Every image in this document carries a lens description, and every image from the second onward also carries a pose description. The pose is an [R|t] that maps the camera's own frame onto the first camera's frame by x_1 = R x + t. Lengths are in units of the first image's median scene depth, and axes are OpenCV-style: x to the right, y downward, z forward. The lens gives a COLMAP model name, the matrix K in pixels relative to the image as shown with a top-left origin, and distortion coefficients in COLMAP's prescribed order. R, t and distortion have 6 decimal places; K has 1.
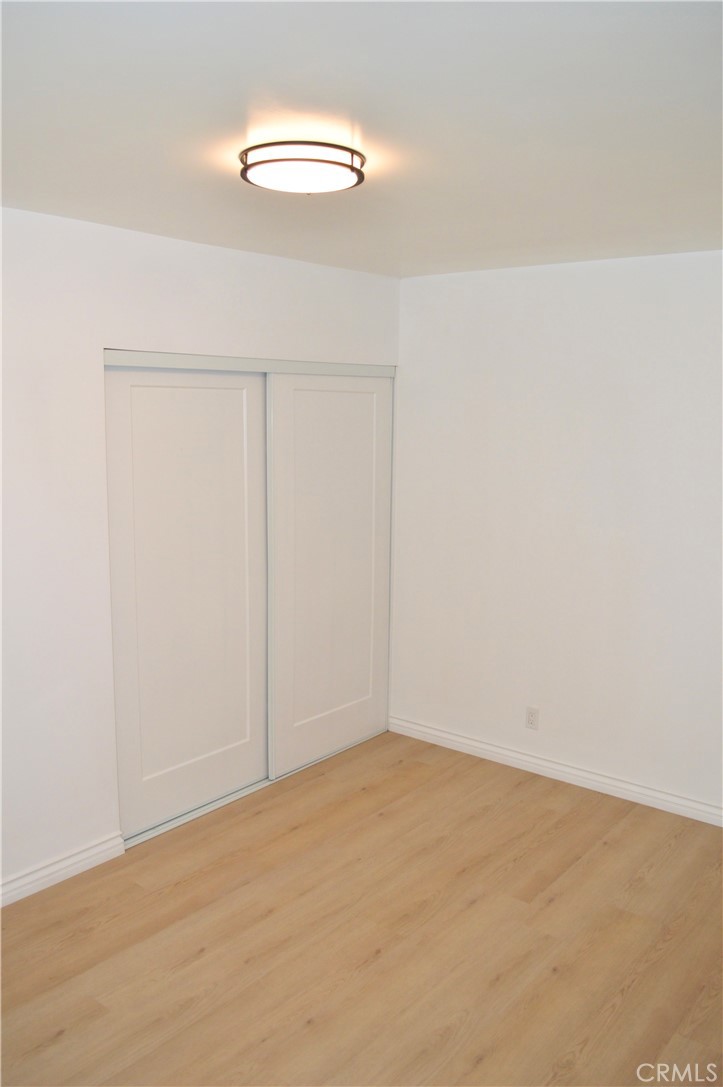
lens RADIAL K [[866.0, 0, 361.5], [0, 866.0, 543.5], [0, 0, 1]] dist [-0.092775, 0.006858]
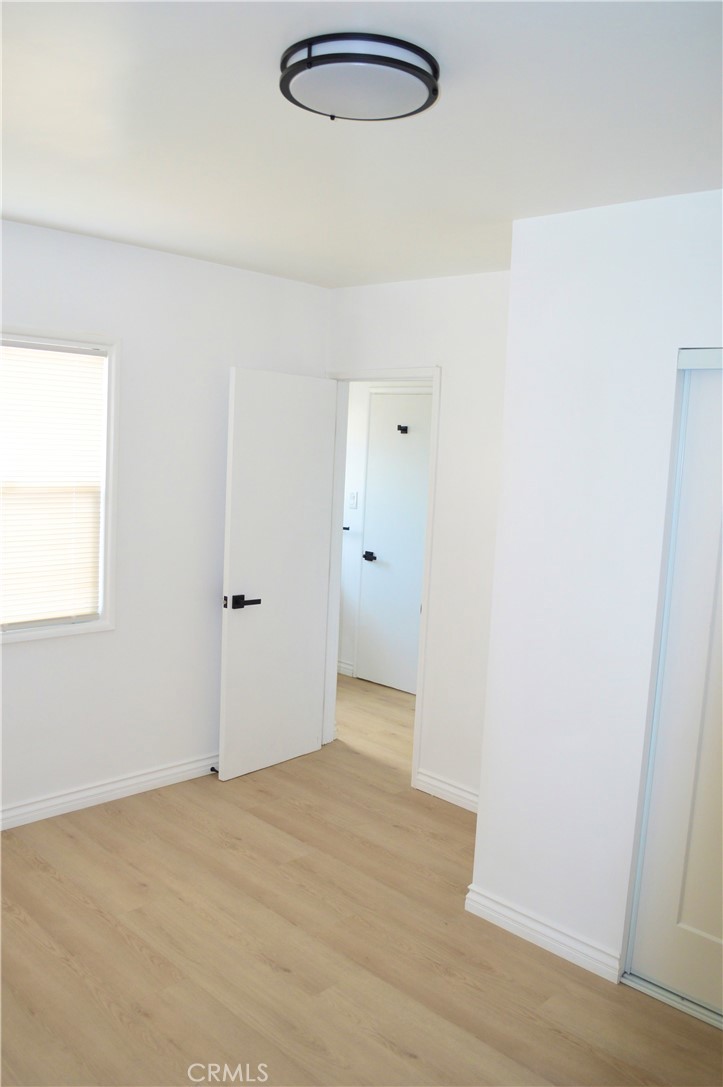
lens RADIAL K [[866.0, 0, 361.5], [0, 866.0, 543.5], [0, 0, 1]] dist [-0.092775, 0.006858]
pose [[-0.097745, 0.098253, -0.990350, 0.552970], [-0.198830, 0.973125, 0.116168, -0.091172], [0.975148, 0.208266, -0.075582, 0.859152]]
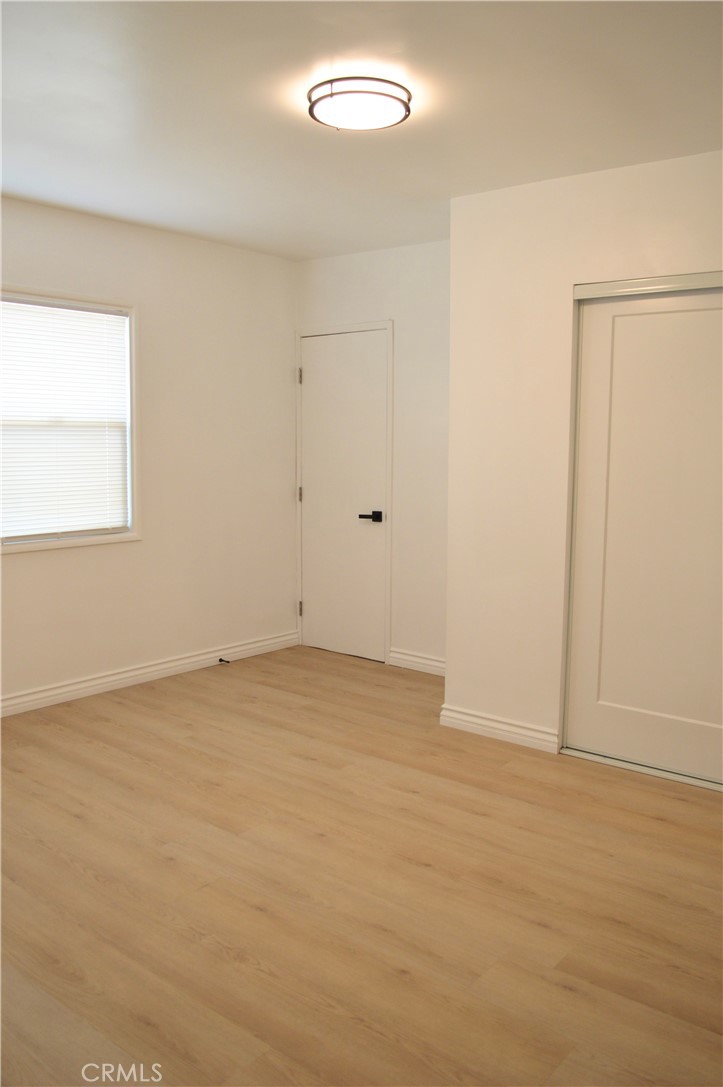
lens RADIAL K [[866.0, 0, 361.5], [0, 866.0, 543.5], [0, 0, 1]] dist [-0.092775, 0.006858]
pose [[-0.010872, 0.107955, -0.994096, 0.897147], [-0.159124, 0.981300, 0.108305, 0.028702], [0.987199, 0.159362, 0.006509, 0.818126]]
